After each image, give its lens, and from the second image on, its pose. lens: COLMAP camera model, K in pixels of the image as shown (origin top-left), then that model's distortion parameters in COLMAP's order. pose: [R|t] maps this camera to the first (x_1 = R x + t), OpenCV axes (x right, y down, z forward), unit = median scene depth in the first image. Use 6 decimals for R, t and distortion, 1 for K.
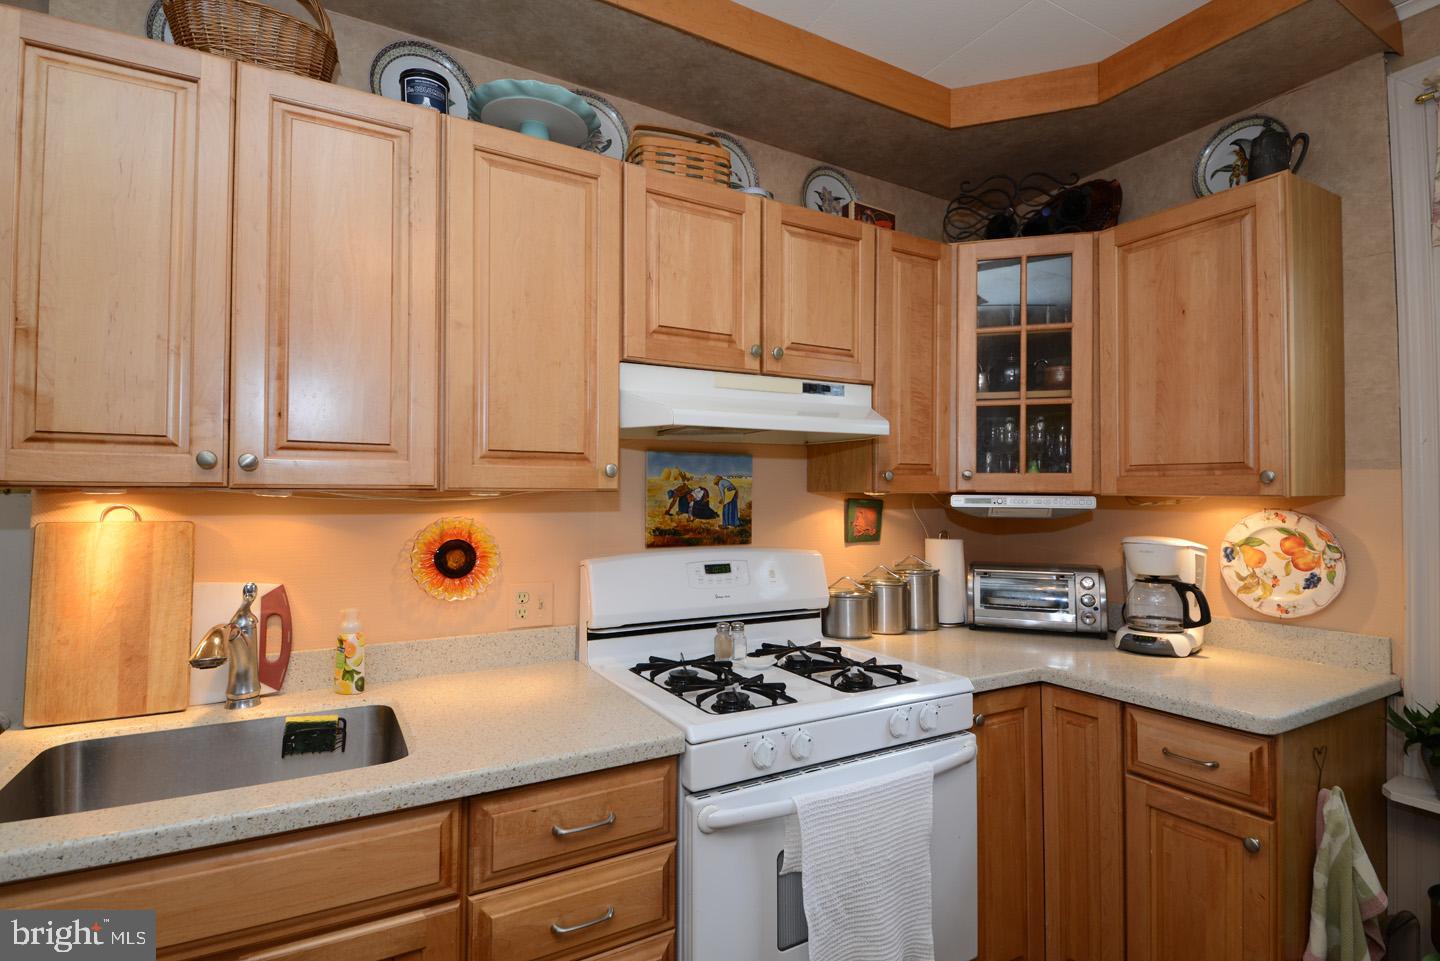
lens RADIAL K [[694.9, 0, 720.0], [0, 694.9, 480.5], [0, 0, 1]] dist [0.041858, -0.036286]
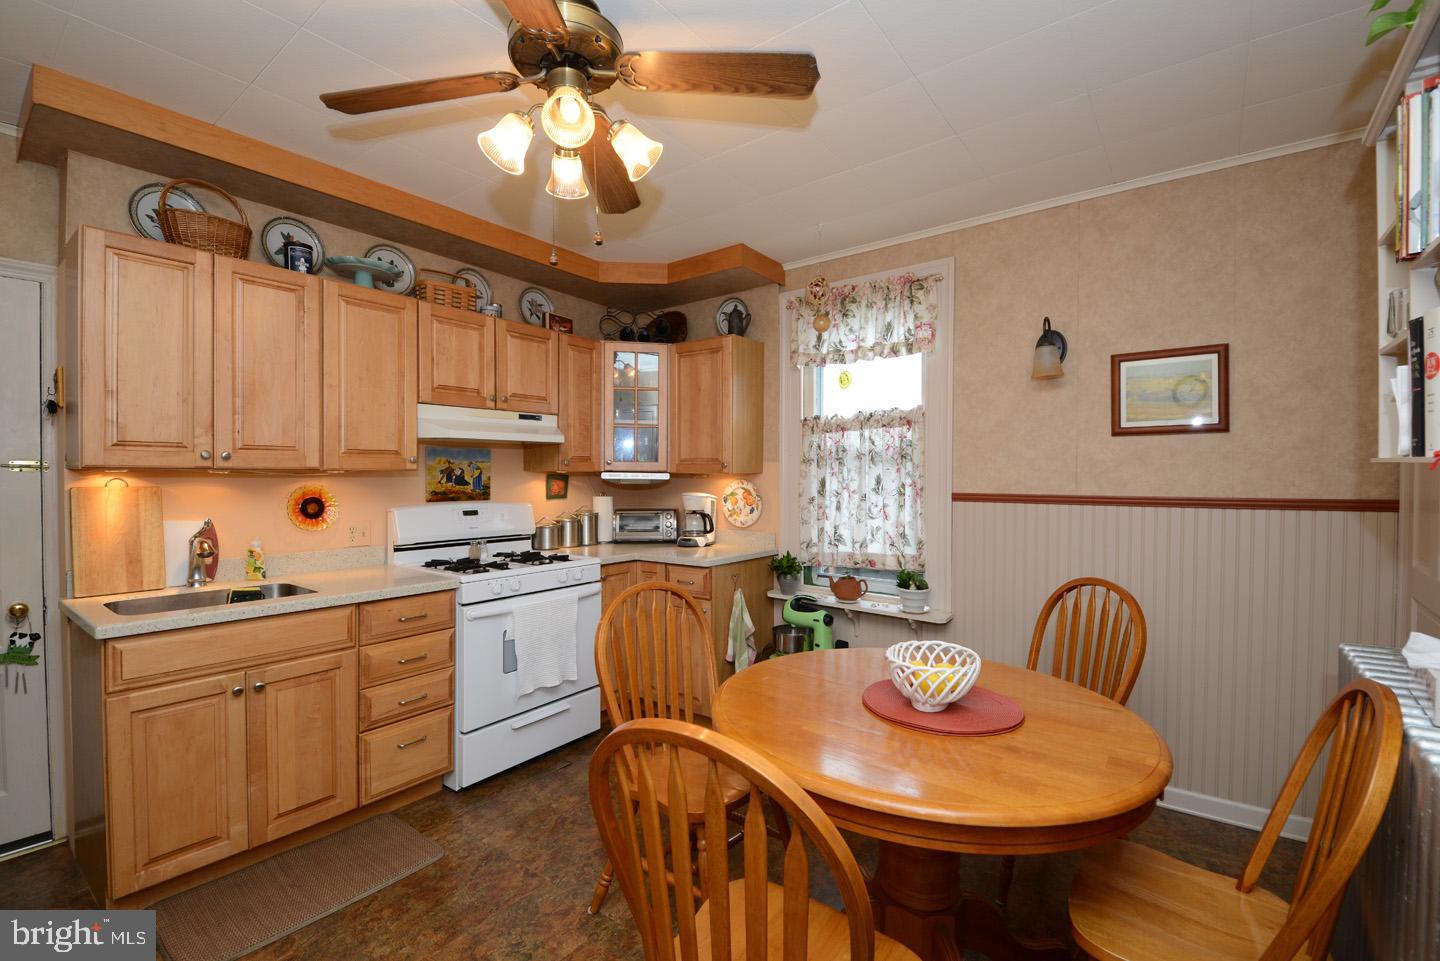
lens RADIAL K [[627.0, 0, 720.0], [0, 627.0, 480.5], [0, 0, 1]] dist [0.048414, -0.039055]
pose [[0.920886, -0.004204, 0.389810, -0.048670], [-0.009082, 0.999439, 0.032233, -0.018446], [-0.389727, -0.033223, 0.920331, -0.828881]]
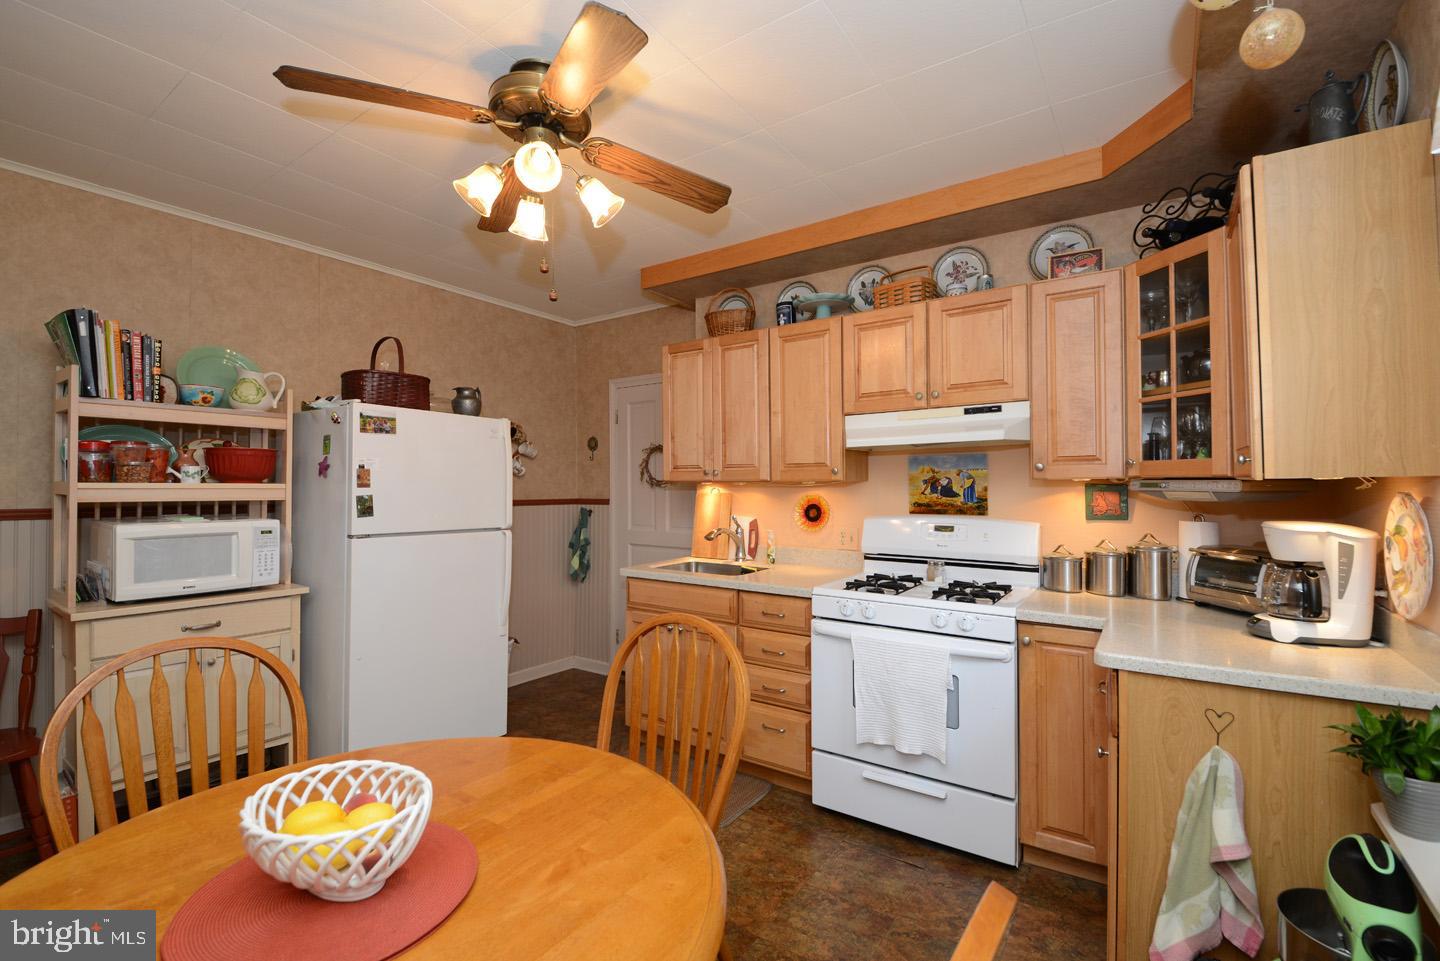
lens RADIAL K [[627.0, 0, 720.0], [0, 627.0, 480.5], [0, 0, 1]] dist [0.048414, -0.039055]
pose [[0.434783, -0.011583, -0.900461, 1.149796], [0.024581, 0.999697, -0.000991, 0.006486], [0.900200, -0.021703, 0.434936, -0.091636]]
